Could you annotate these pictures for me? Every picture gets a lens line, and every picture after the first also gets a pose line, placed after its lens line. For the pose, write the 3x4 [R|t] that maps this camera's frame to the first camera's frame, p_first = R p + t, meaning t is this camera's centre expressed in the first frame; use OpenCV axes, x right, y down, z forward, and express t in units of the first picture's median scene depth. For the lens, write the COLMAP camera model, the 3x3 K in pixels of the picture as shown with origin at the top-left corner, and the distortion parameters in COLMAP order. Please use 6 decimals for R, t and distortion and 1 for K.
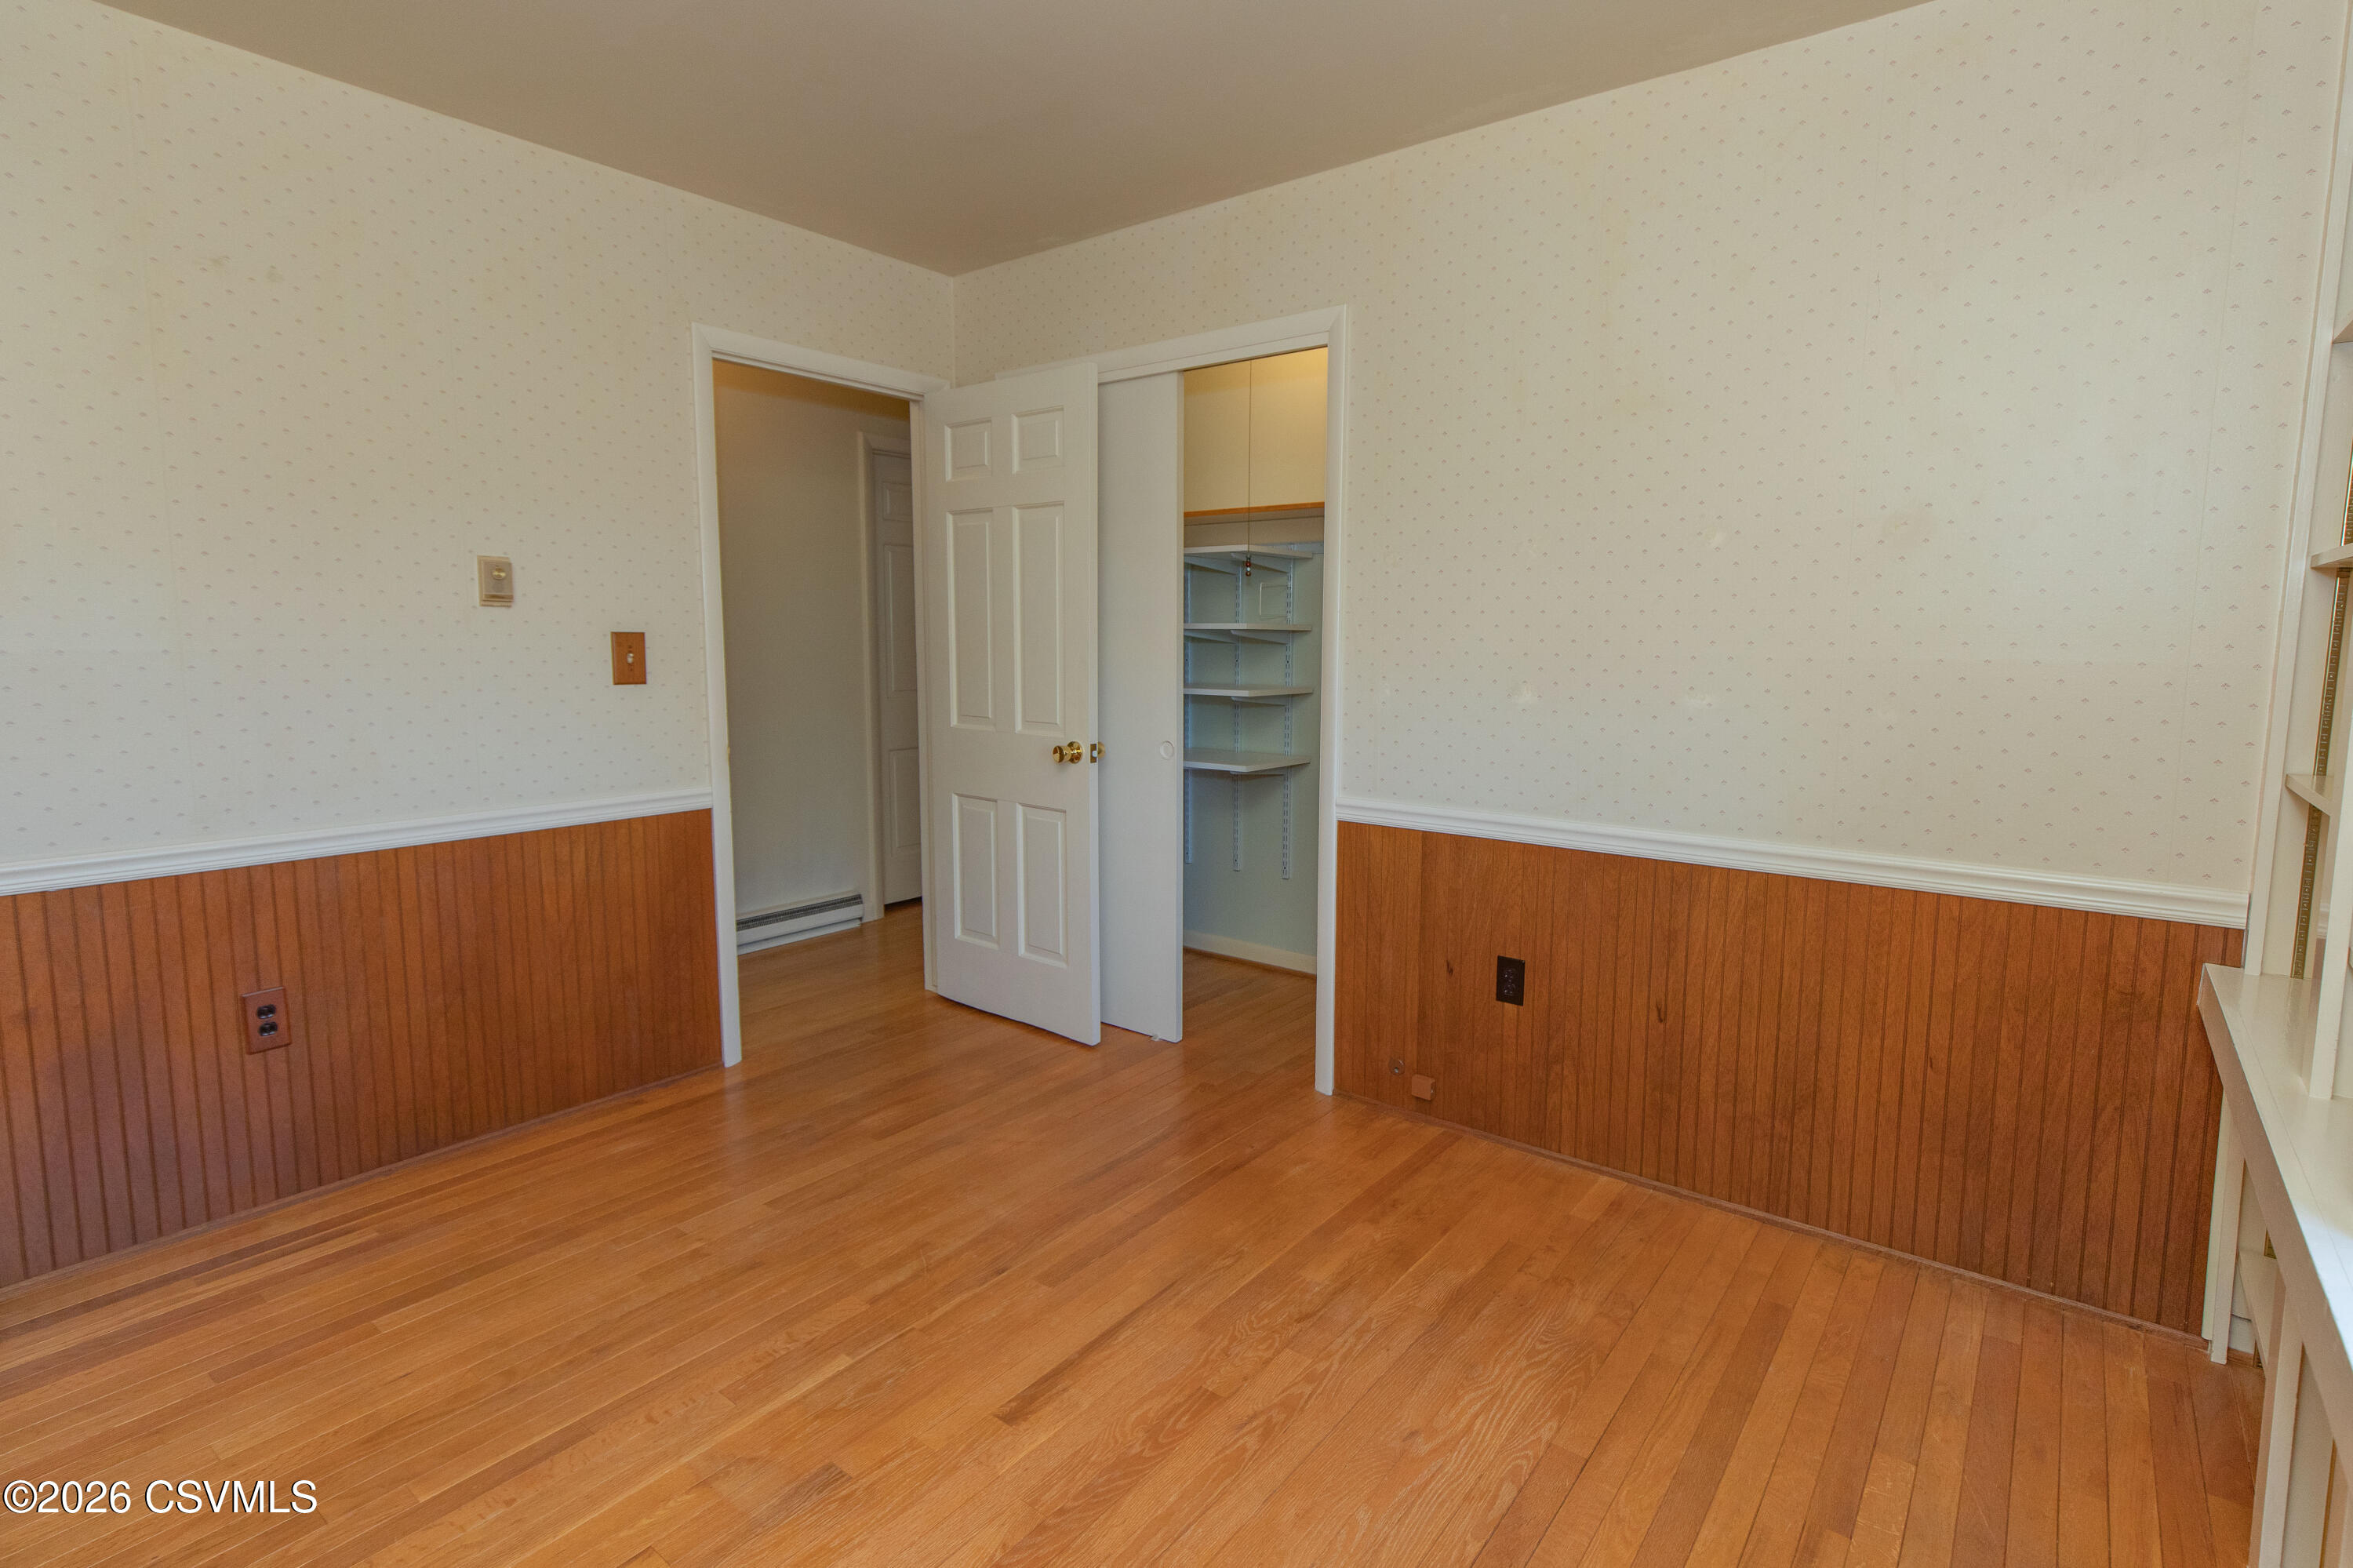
lens RADIAL K [[1155.9, 0, 1213.9], [0, 1155.9, 772.8], [0, 0, 1]] dist [0.001640, -0.000127]
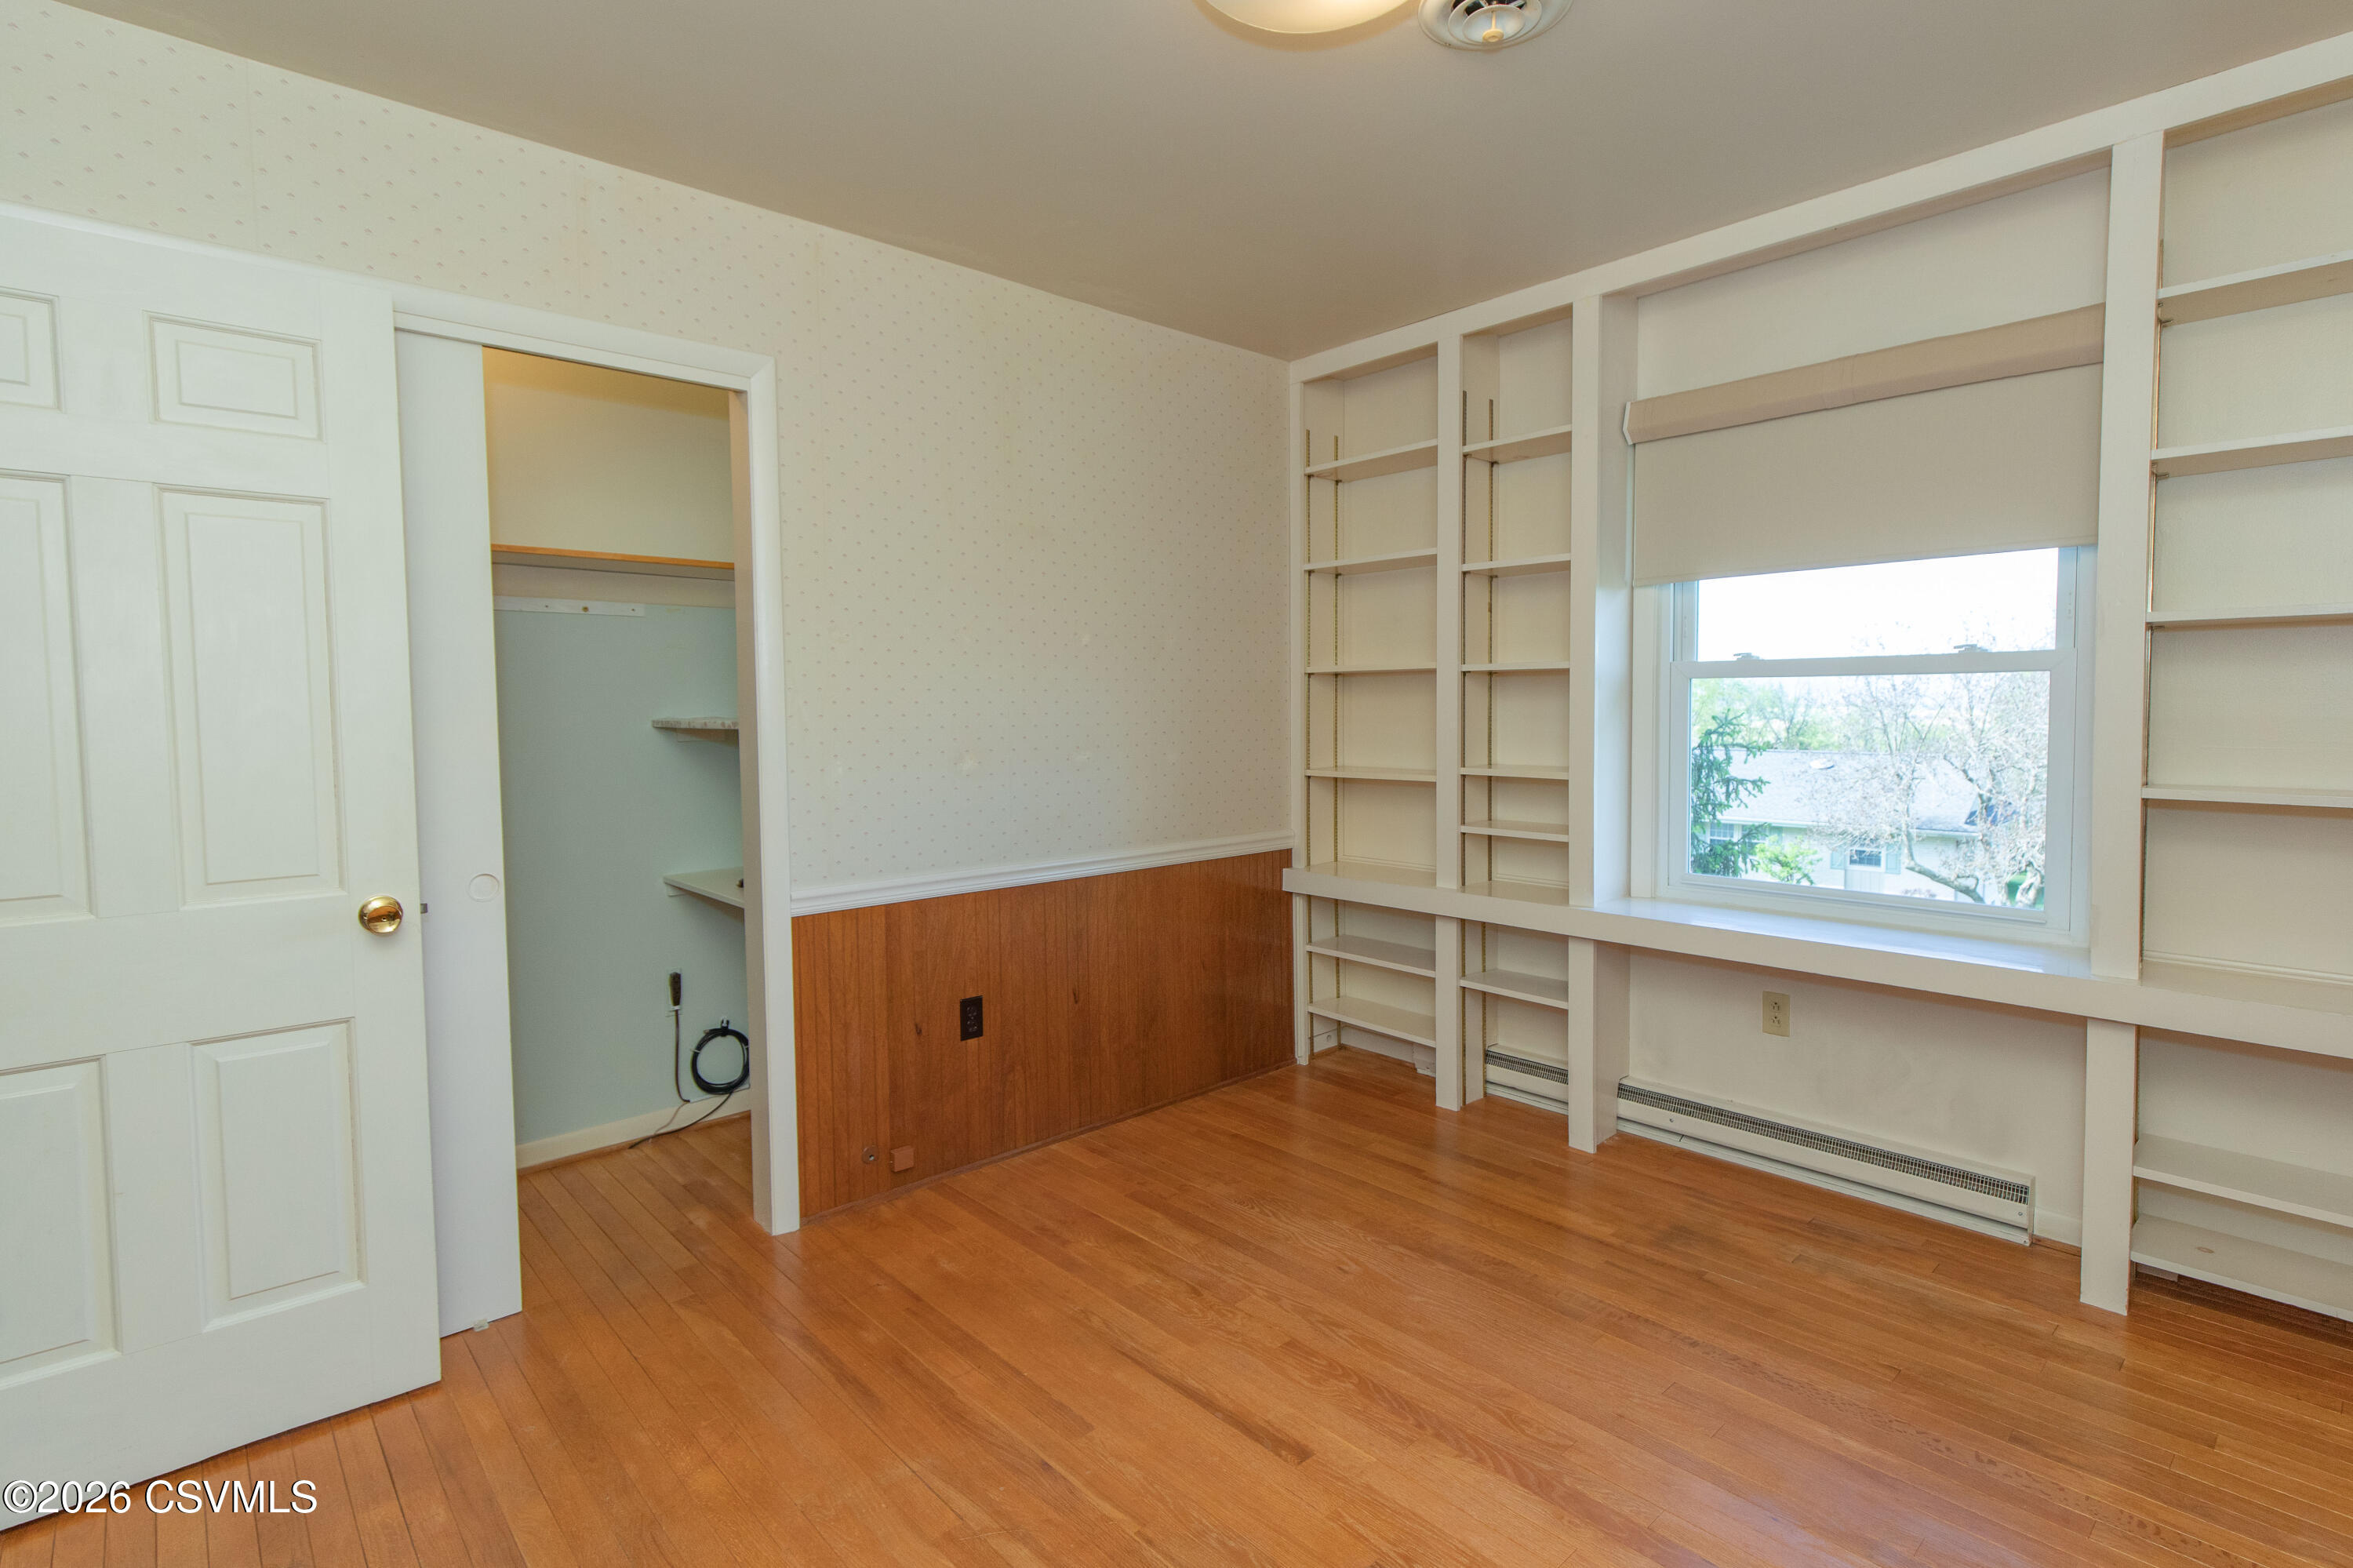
lens RADIAL K [[1155.9, 0, 1213.9], [0, 1155.9, 772.8], [0, 0, 1]] dist [0.001640, -0.000127]
pose [[0.141092, -0.060747, 0.988131, -0.814630], [0.134726, 0.990008, 0.041626, -0.070905], [-0.980786, 0.127254, 0.147866, 0.586719]]
